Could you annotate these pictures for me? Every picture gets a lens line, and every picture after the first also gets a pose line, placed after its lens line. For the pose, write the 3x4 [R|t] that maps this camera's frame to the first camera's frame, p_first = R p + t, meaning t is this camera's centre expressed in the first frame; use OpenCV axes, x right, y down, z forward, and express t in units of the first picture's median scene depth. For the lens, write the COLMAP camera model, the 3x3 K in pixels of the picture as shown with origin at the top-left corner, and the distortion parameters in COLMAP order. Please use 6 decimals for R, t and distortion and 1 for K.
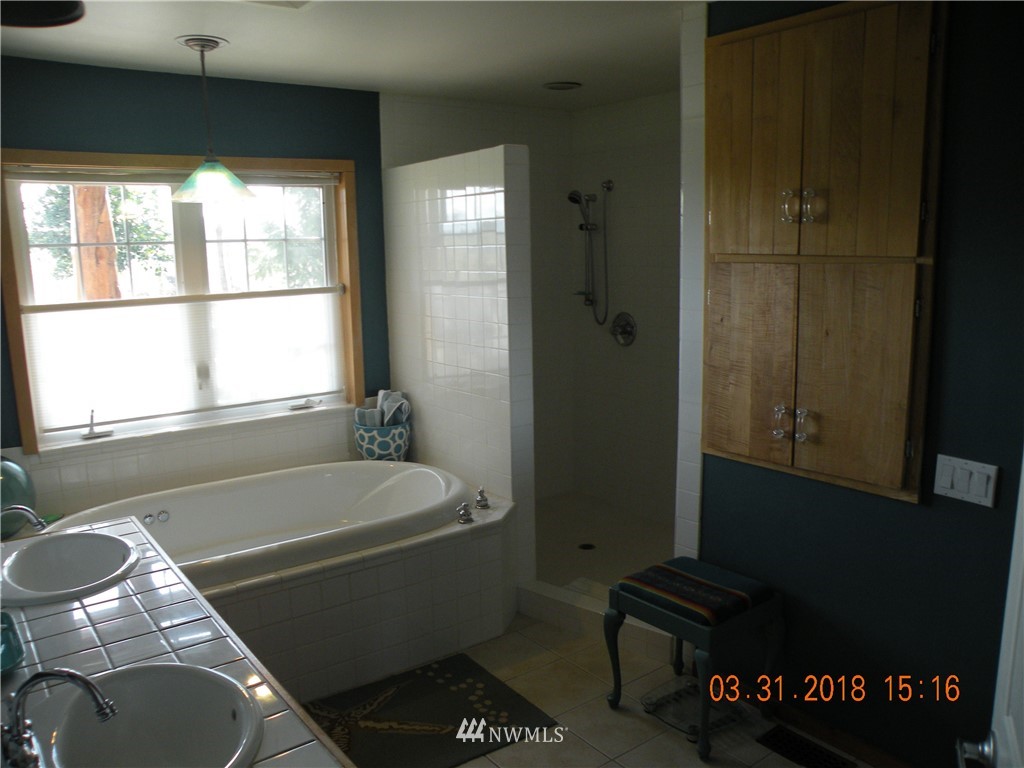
lens RADIAL K [[802.9, 0, 516.6], [0, 802.9, 400.6], [0, 0, 1]] dist [-0.162183, 0.139095]
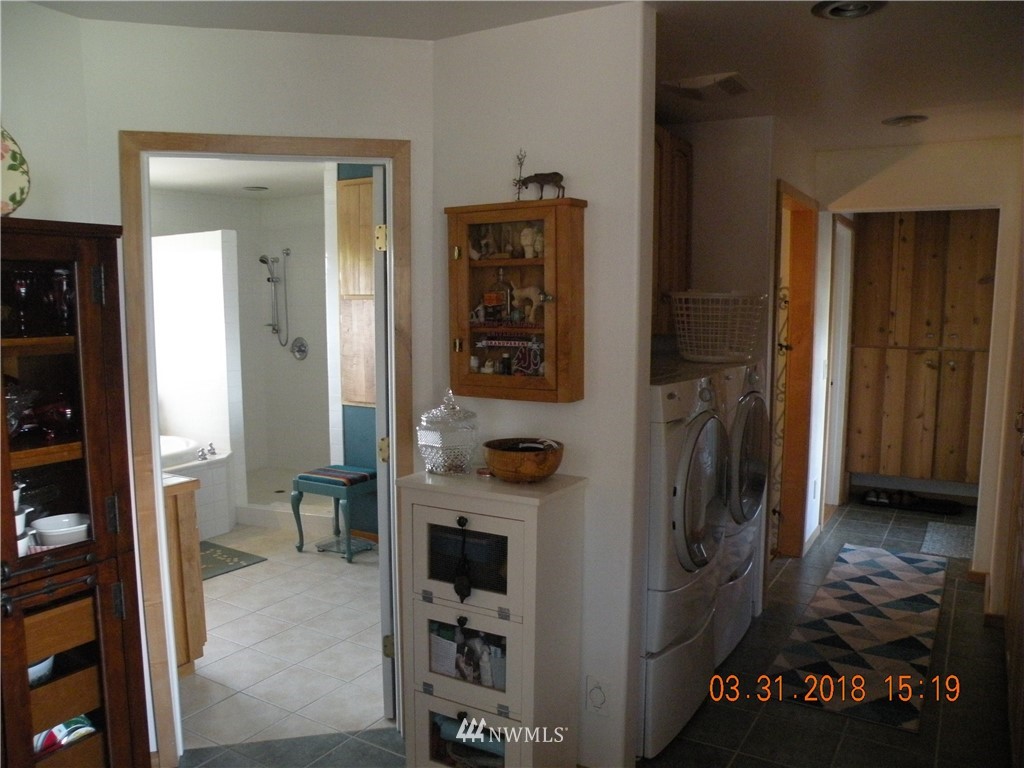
lens RADIAL K [[802.9, 0, 516.6], [0, 802.9, 400.6], [0, 0, 1]] dist [-0.162183, 0.139095]
pose [[0.926273, -0.028359, 0.375784, -0.076620], [0.052489, 0.997153, -0.054128, 0.169967], [-0.373179, 0.069862, 0.925125, -0.796054]]
